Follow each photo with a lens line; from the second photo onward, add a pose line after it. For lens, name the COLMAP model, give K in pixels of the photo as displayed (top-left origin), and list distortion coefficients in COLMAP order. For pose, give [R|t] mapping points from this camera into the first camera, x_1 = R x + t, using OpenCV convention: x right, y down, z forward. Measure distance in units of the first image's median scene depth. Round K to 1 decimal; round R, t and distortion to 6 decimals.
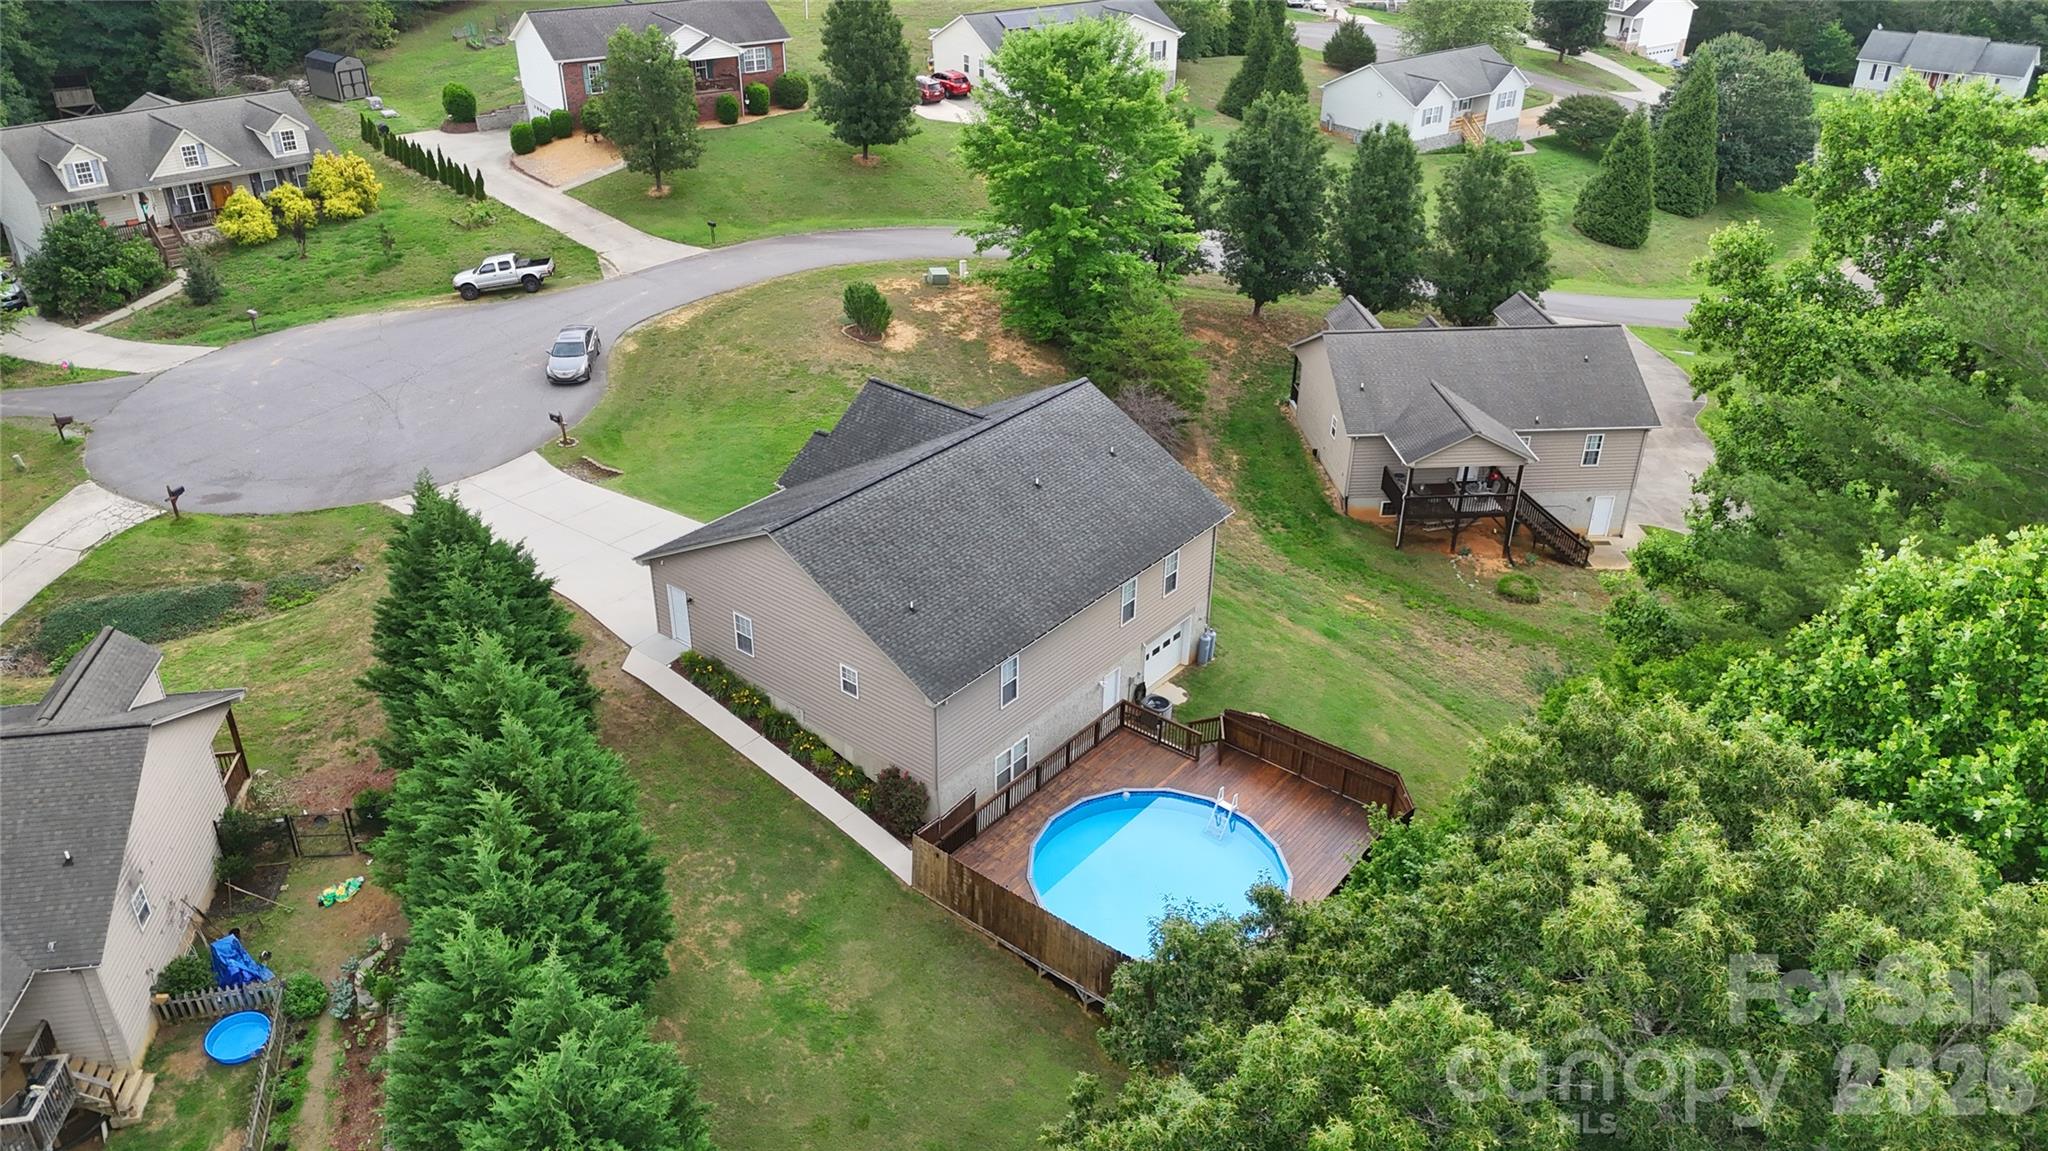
lens RADIAL K [[1511.4, 0, 1028.7], [0, 1511.4, 576.4], [0, 0, 1]] dist [0.059641, -0.048217]
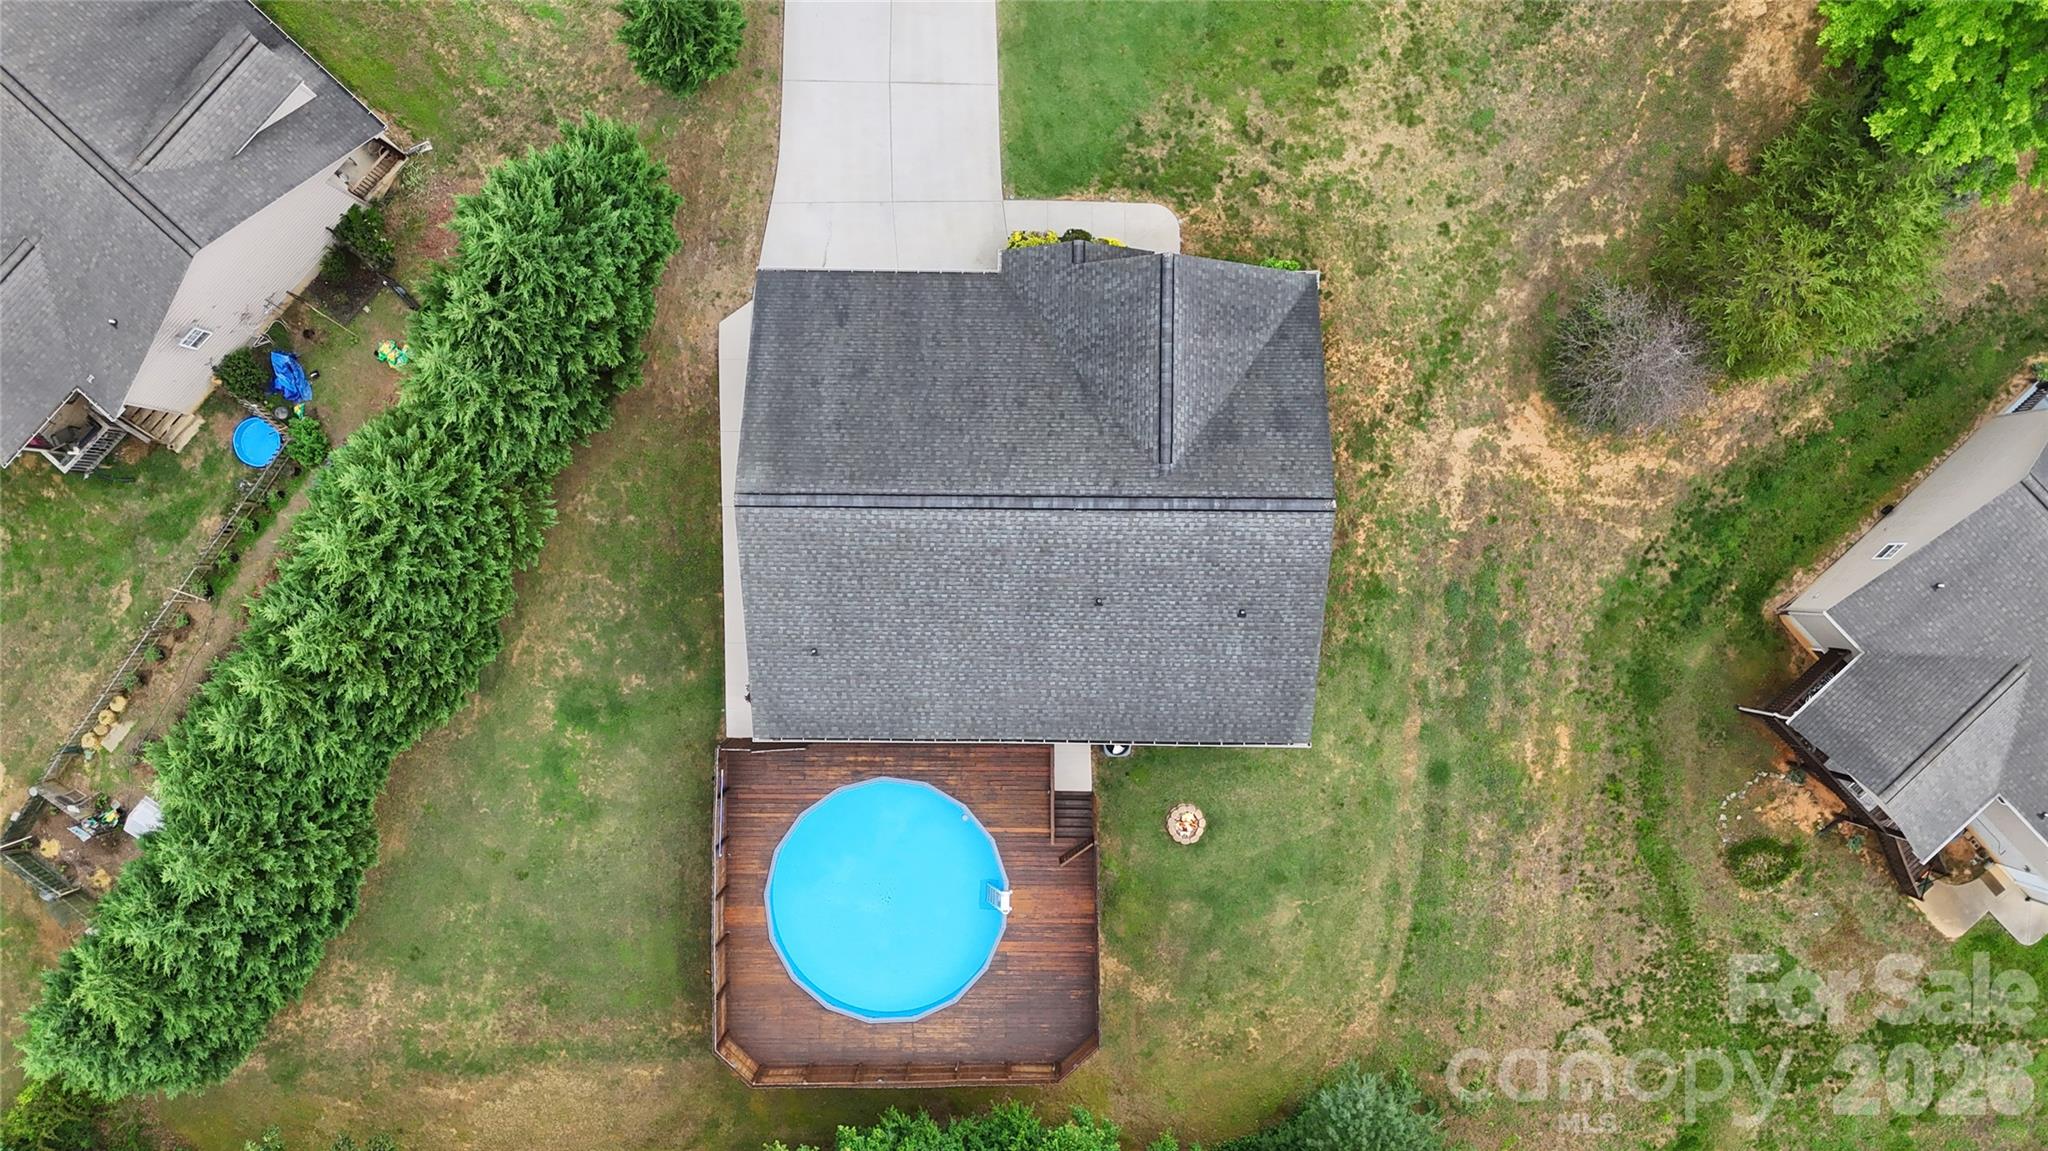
lens RADIAL K [[1511.4, 0, 1025.6], [0, 1511.4, 576.7], [0, 0, 1]] dist [0.059641, -0.048217]
pose [[0.618494, 0.785678, -0.013210, -0.013310], [-0.378915, 0.312929, 0.870918, -0.551802], [0.688396, -0.533652, 0.491250, 0.422942]]
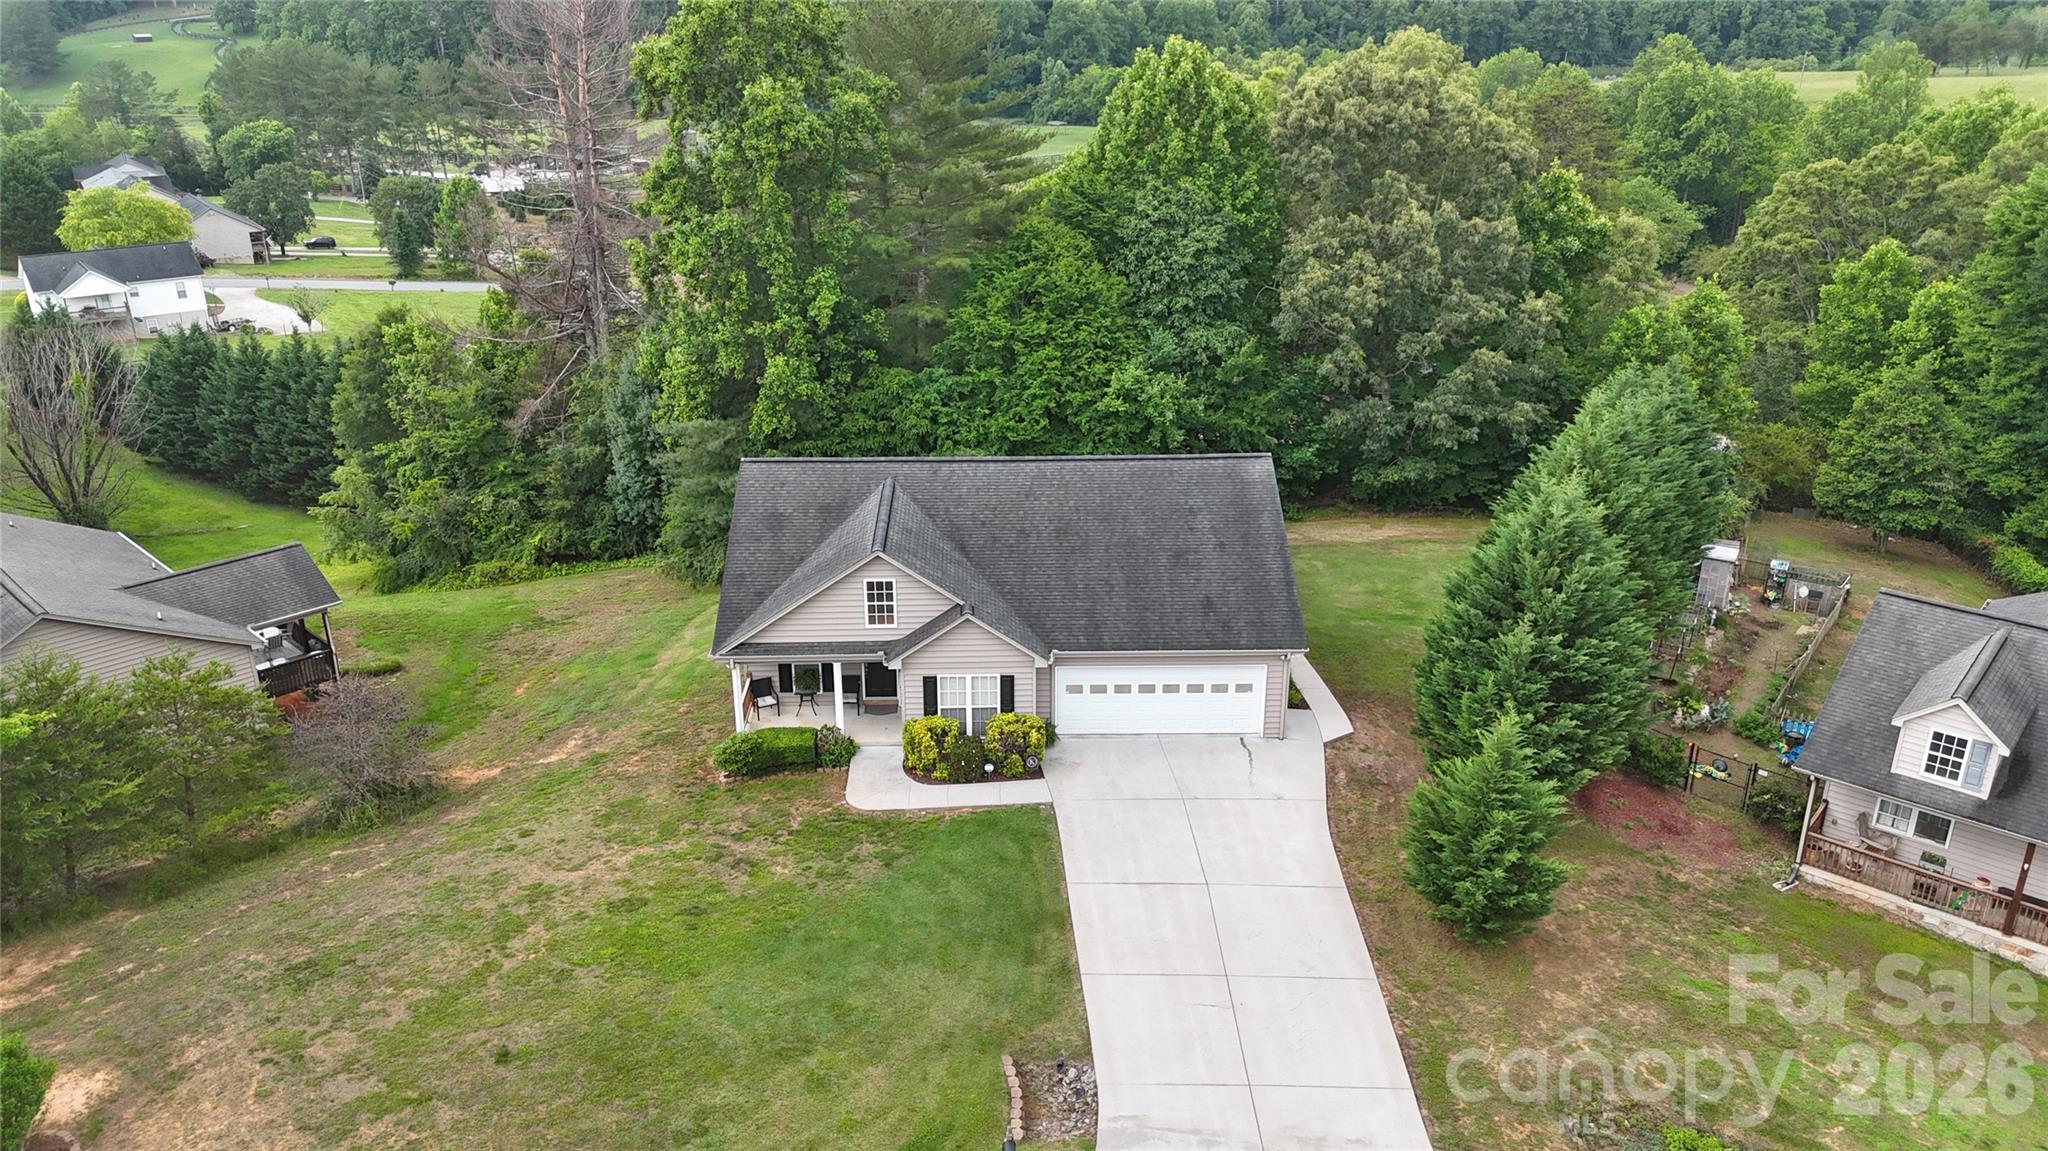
lens RADIAL K [[1511.4, 0, 1025.0], [0, 1511.4, 582.6], [0, 0, 1]] dist [0.059641, -0.048217]
pose [[-0.642108, -0.280864, 0.713311, -0.527925], [0.376706, 0.694785, 0.612672, -0.423972], [-0.667675, 0.662110, -0.340323, 0.974625]]
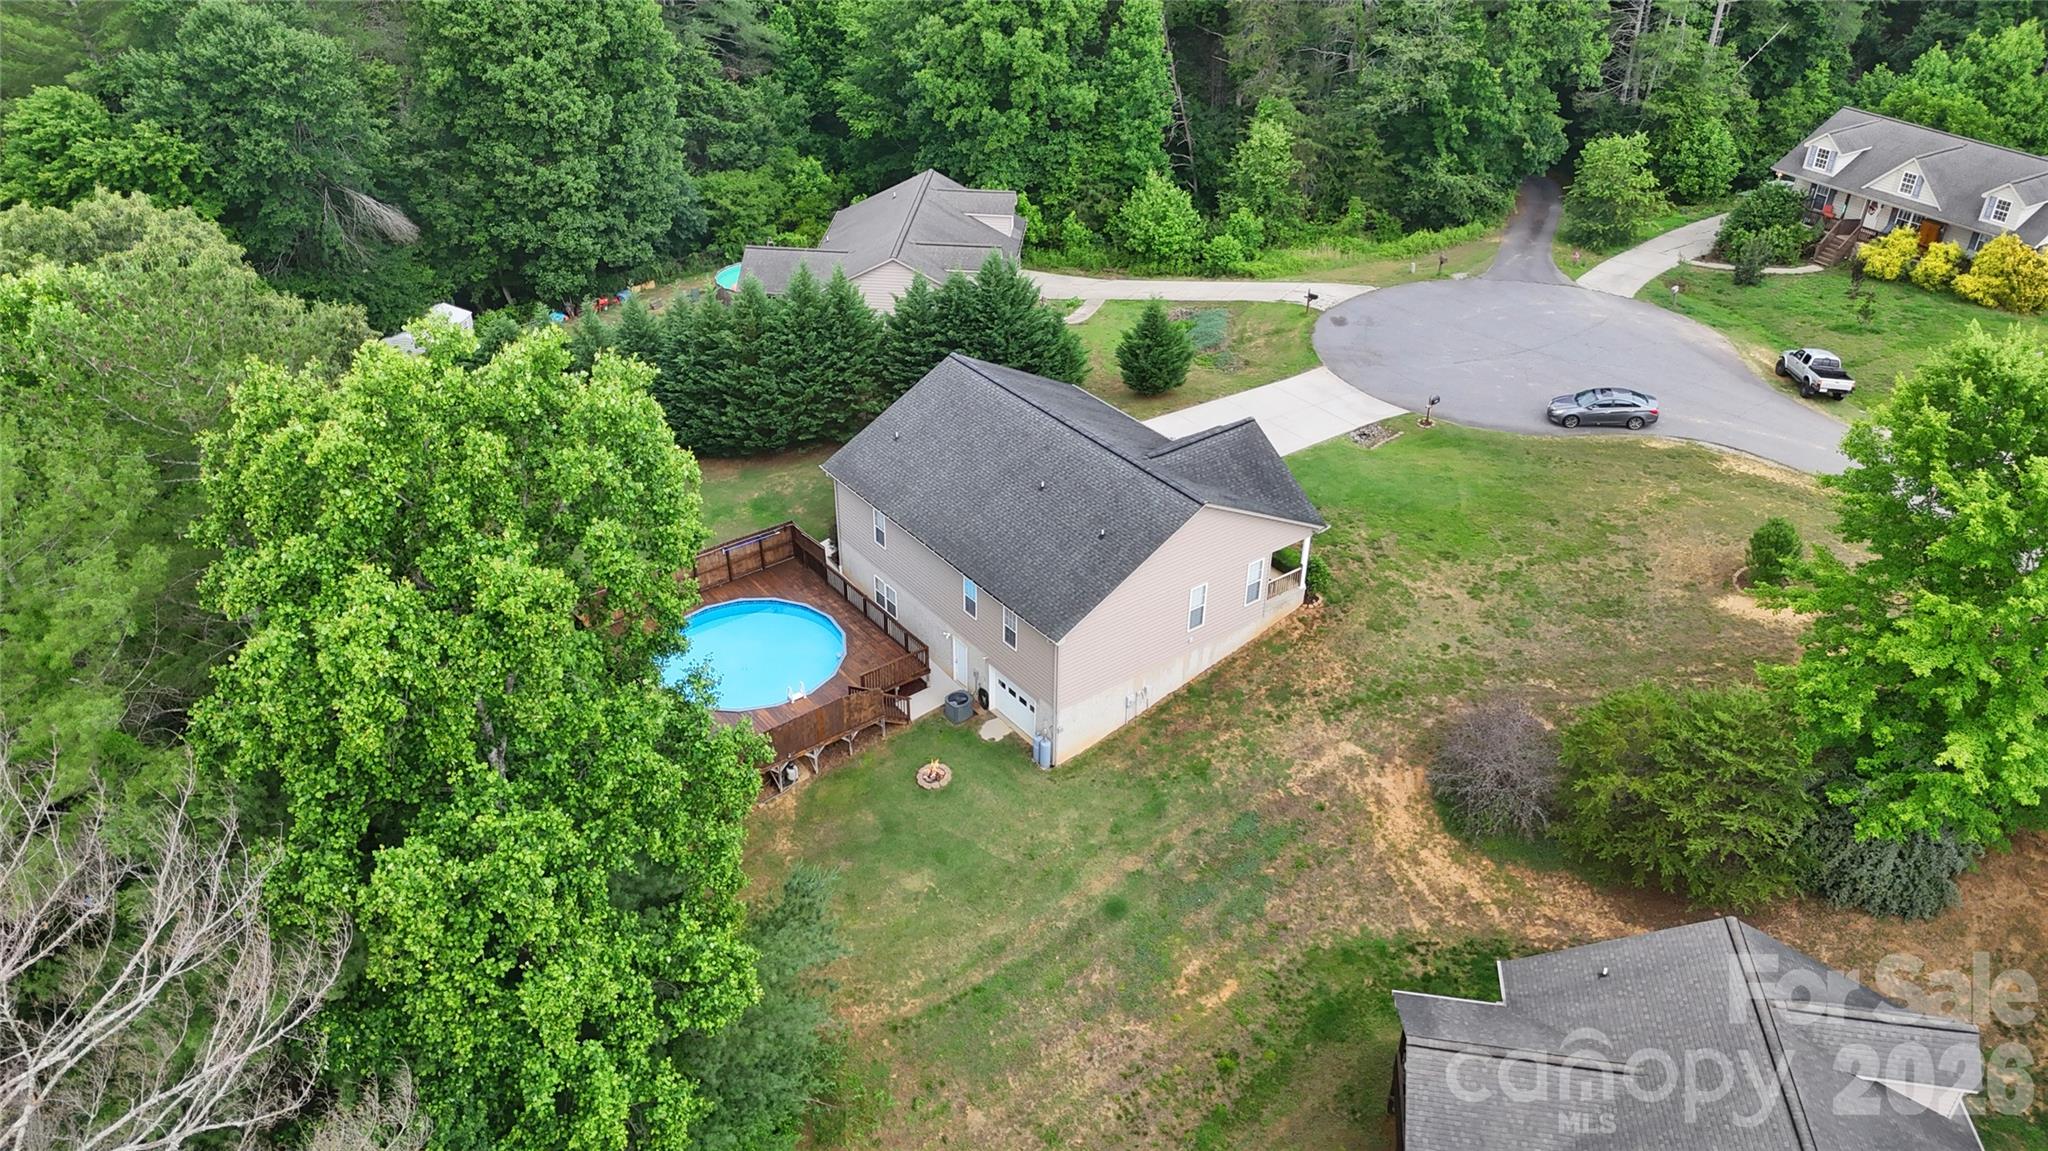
lens RADIAL K [[1511.4, 0, 1027.1], [0, 1511.4, 575.4], [0, 0, 1]] dist [0.059641, -0.048217]
pose [[-0.241246, 0.508060, -0.826847, 0.708690], [-0.487033, 0.673566, 0.555975, -0.464294], [0.839404, 0.536828, 0.084947, 0.678759]]
